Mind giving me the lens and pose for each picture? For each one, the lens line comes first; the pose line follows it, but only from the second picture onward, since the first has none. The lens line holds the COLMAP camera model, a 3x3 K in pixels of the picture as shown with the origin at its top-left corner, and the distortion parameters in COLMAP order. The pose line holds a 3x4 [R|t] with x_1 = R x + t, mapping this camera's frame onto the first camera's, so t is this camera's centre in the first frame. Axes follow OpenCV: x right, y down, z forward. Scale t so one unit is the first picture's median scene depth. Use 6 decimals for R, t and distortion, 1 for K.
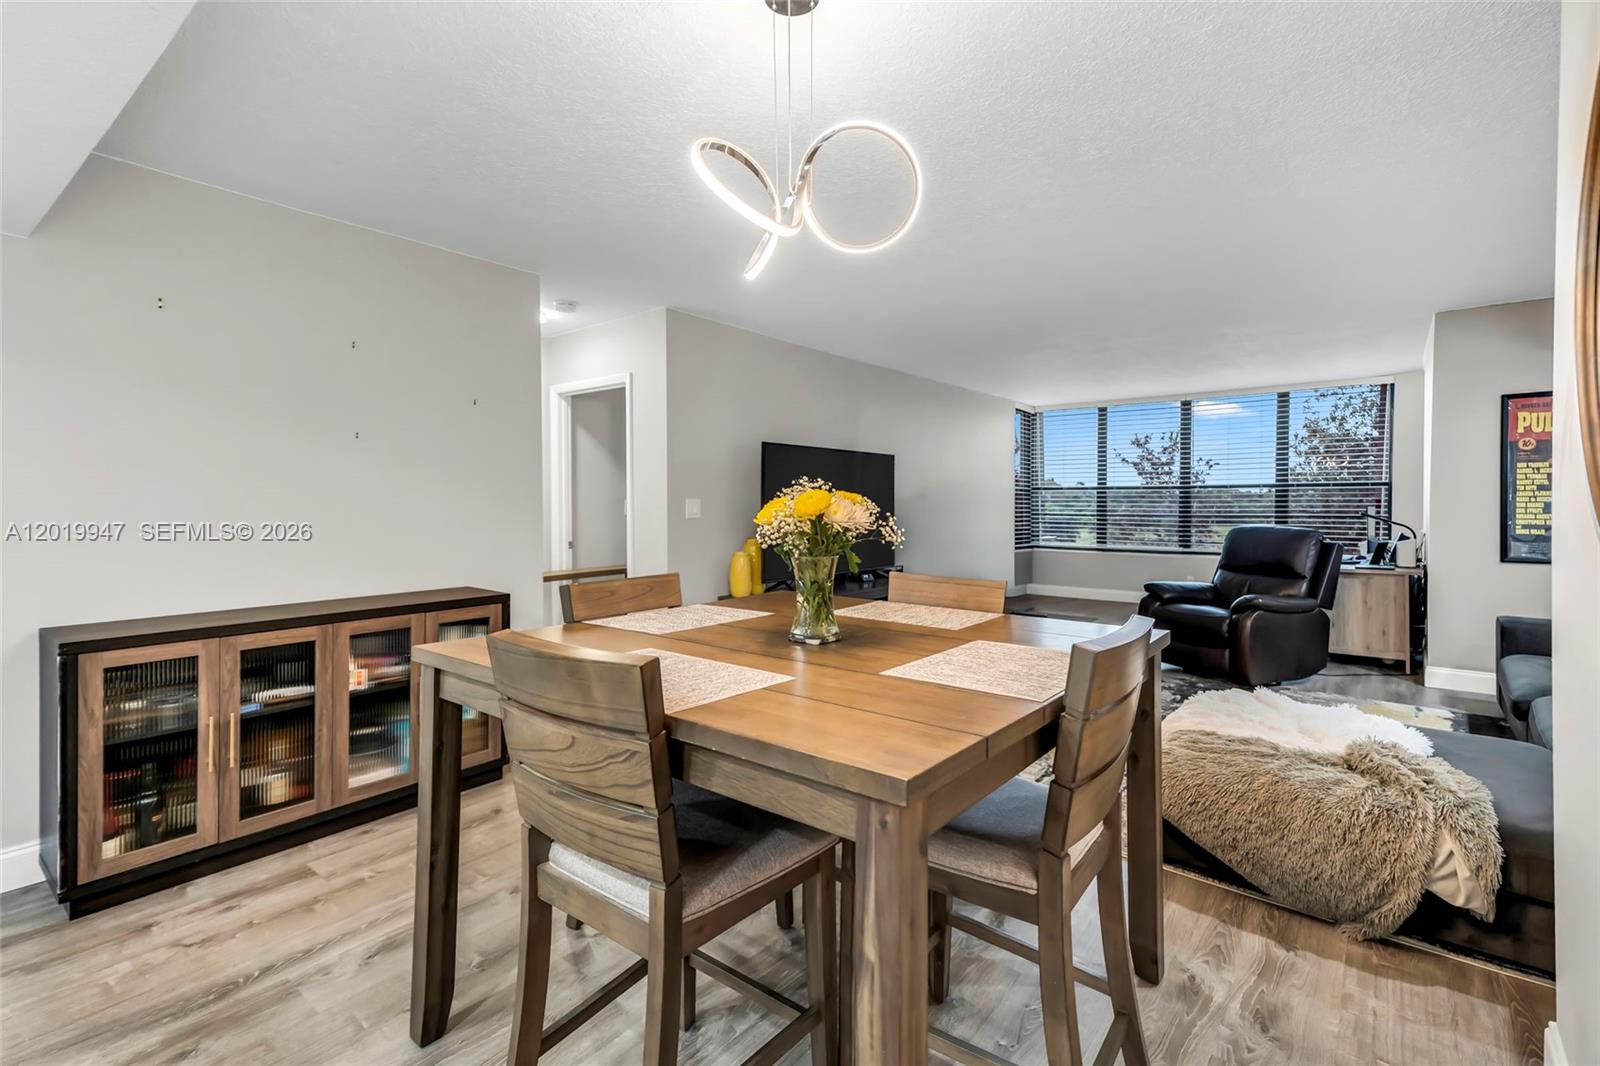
lens RADIAL K [[724.8, 0, 801.7], [0, 724.8, 512.6], [0, 0, 1]] dist [0.027188, -0.000539]
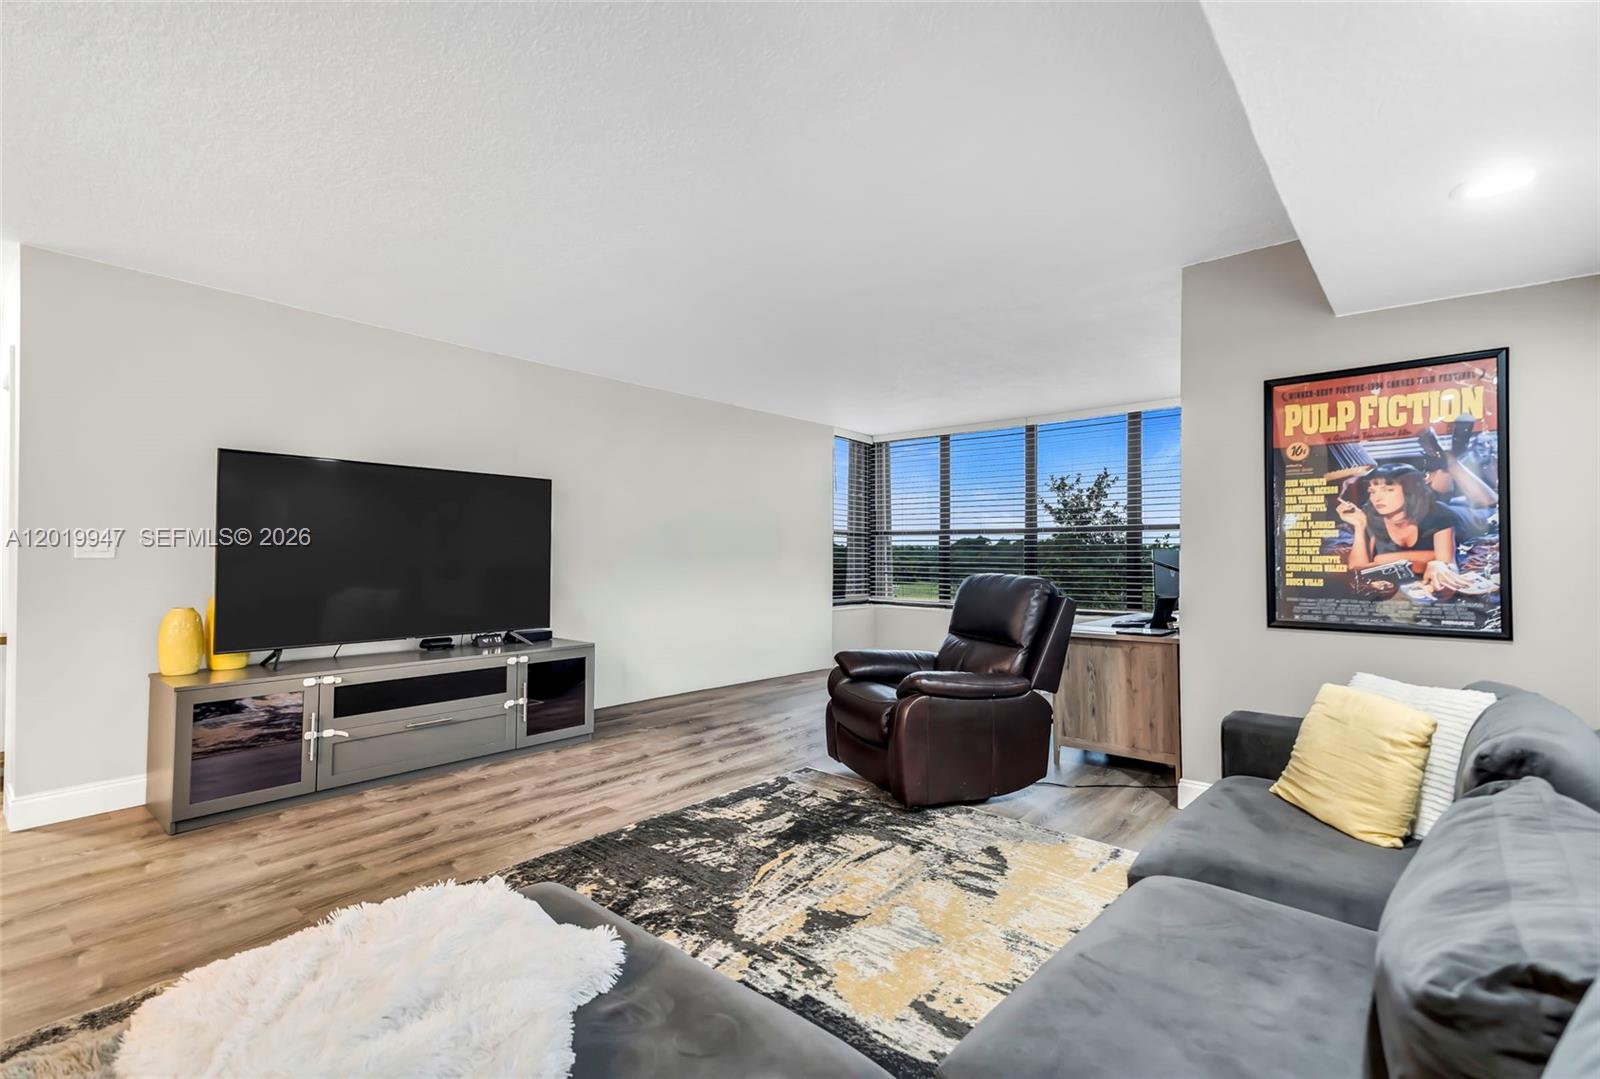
lens RADIAL K [[732.7, 0, 800.0], [0, 732.7, 539.5], [0, 0, 1]] dist [0.045425, -0.000249]
pose [[0.999509, 0.003545, -0.031144, 0.538070], [-0.004714, 0.999284, -0.037535, 0.014656], [0.030989, 0.037664, 0.998810, 0.306386]]
